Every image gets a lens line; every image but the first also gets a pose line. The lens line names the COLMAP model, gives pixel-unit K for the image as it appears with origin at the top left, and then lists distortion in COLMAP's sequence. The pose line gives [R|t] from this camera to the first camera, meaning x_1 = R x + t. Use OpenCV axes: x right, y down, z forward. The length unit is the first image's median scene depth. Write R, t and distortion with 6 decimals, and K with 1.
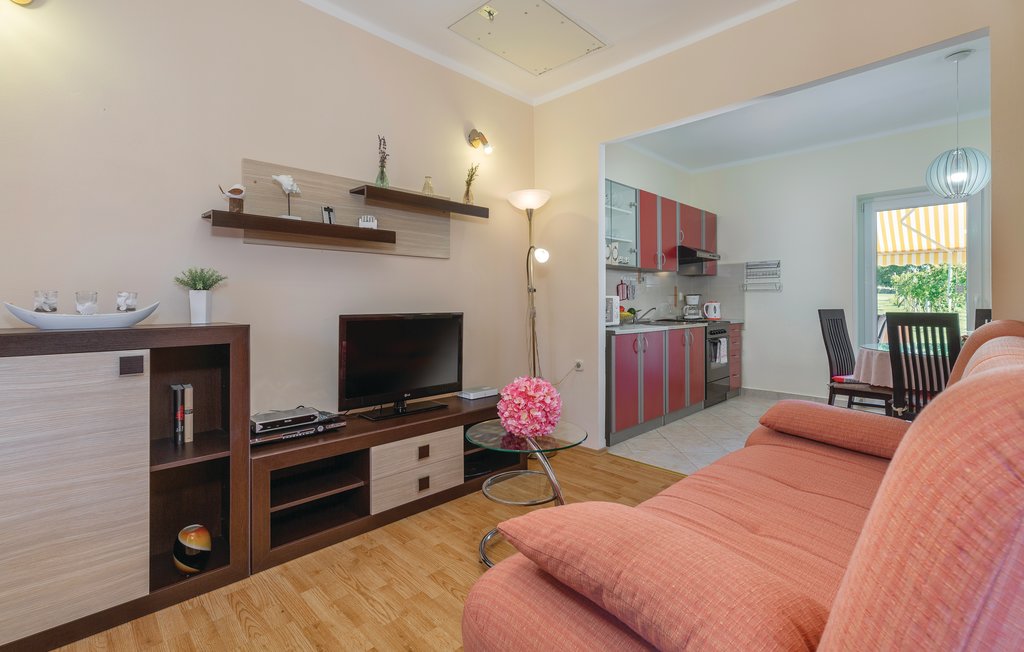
lens RADIAL K [[467.6, 0, 508.6], [0, 467.6, 297.1], [0, 0, 1]] dist [-0.001749, 0.000236]
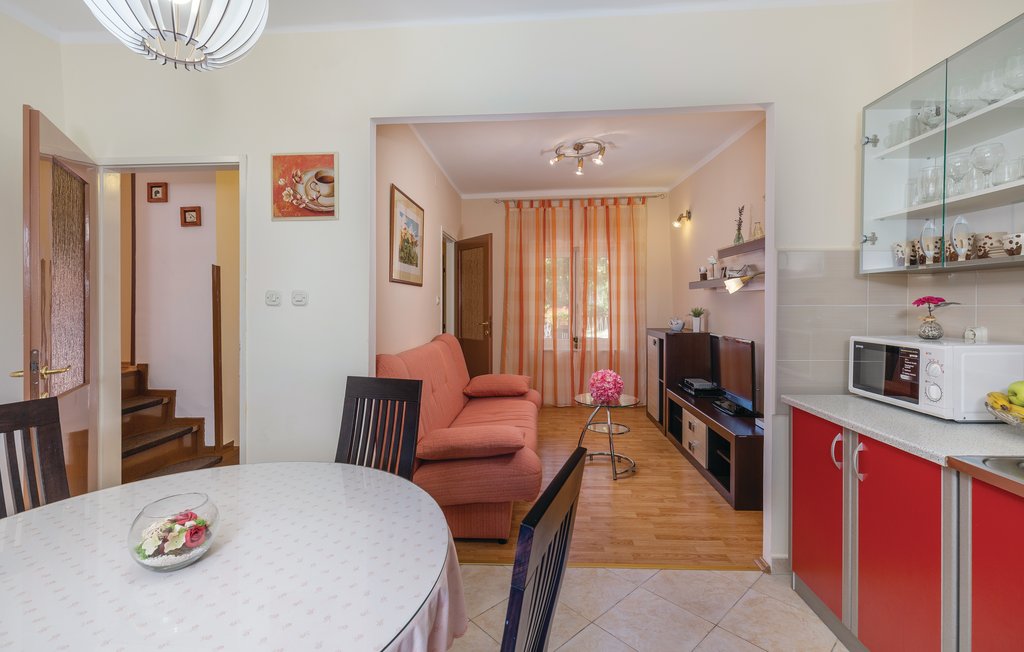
lens RADIAL K [[467.6, 0, 519.9], [0, 467.6, 308.8], [0, 0, 1]] dist [-0.001749, 0.000236]
pose [[-0.726348, 0.002021, -0.687324, 1.466738], [-0.000820, 0.999992, 0.003806, -0.066978], [0.687327, 0.003328, -0.726341, 1.988759]]
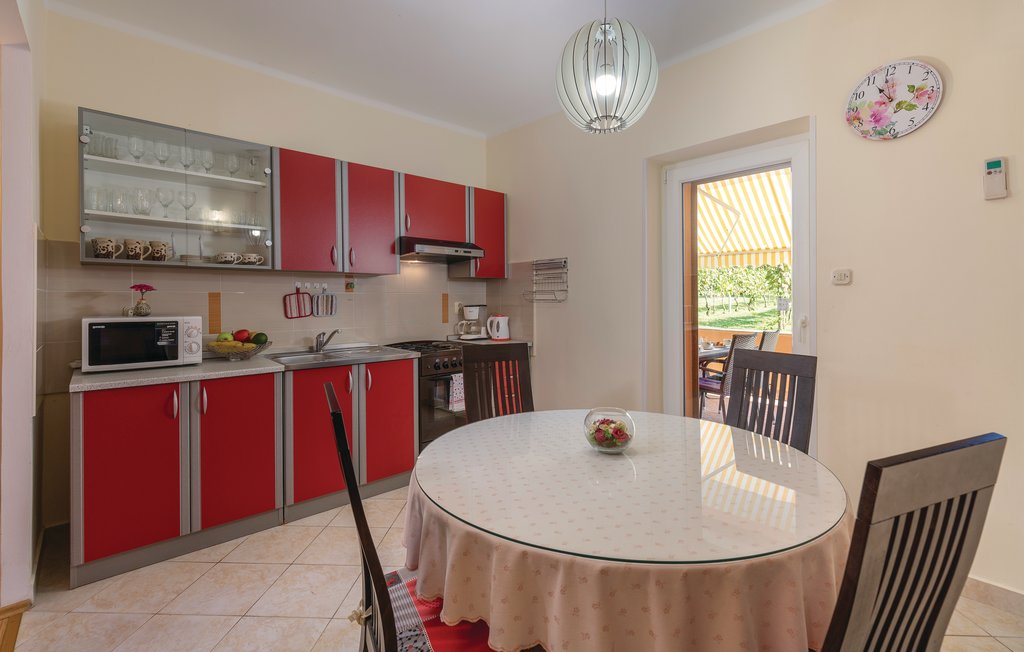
lens RADIAL K [[467.6, 0, 511.7], [0, 467.6, 292.6], [0, 0, 1]] dist [-0.001749, 0.000236]
pose [[0.999285, 0.000949, -0.037810, 1.285439], [-0.000990, 0.999999, -0.001075, -0.064885], [0.037809, 0.001111, 0.999284, 0.757082]]
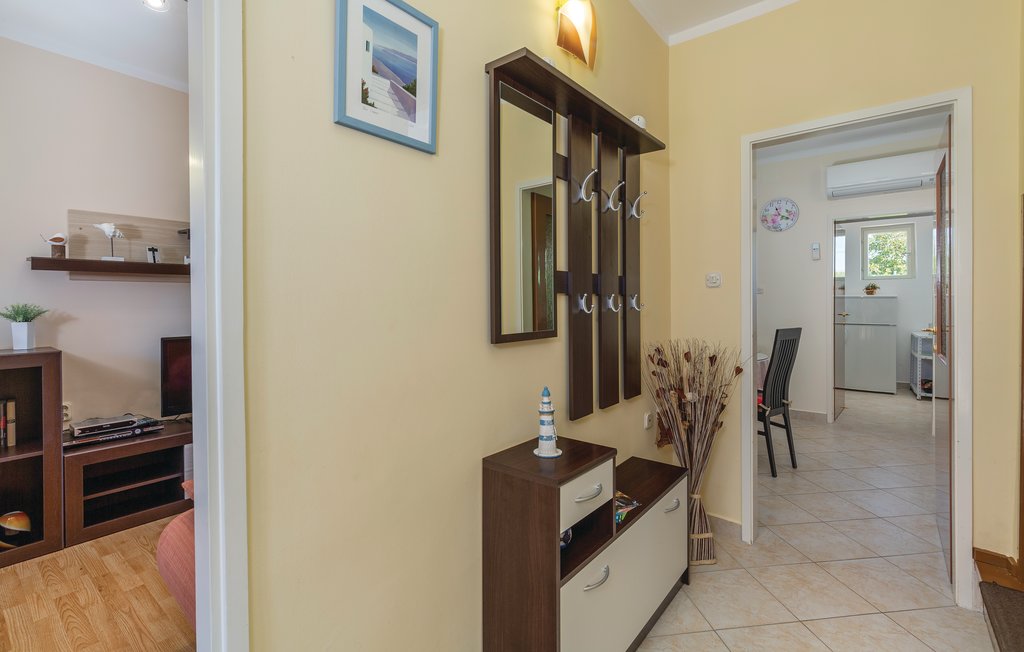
lens RADIAL K [[467.6, 0, 511.1], [0, 467.6, 300.4], [0, 0, 1]] dist [-0.001749, 0.000236]
pose [[0.992045, -0.004605, 0.125797, 0.437743], [0.003935, 0.999977, 0.005568, -0.069620], [-0.125820, -0.005029, 0.992040, -0.358757]]
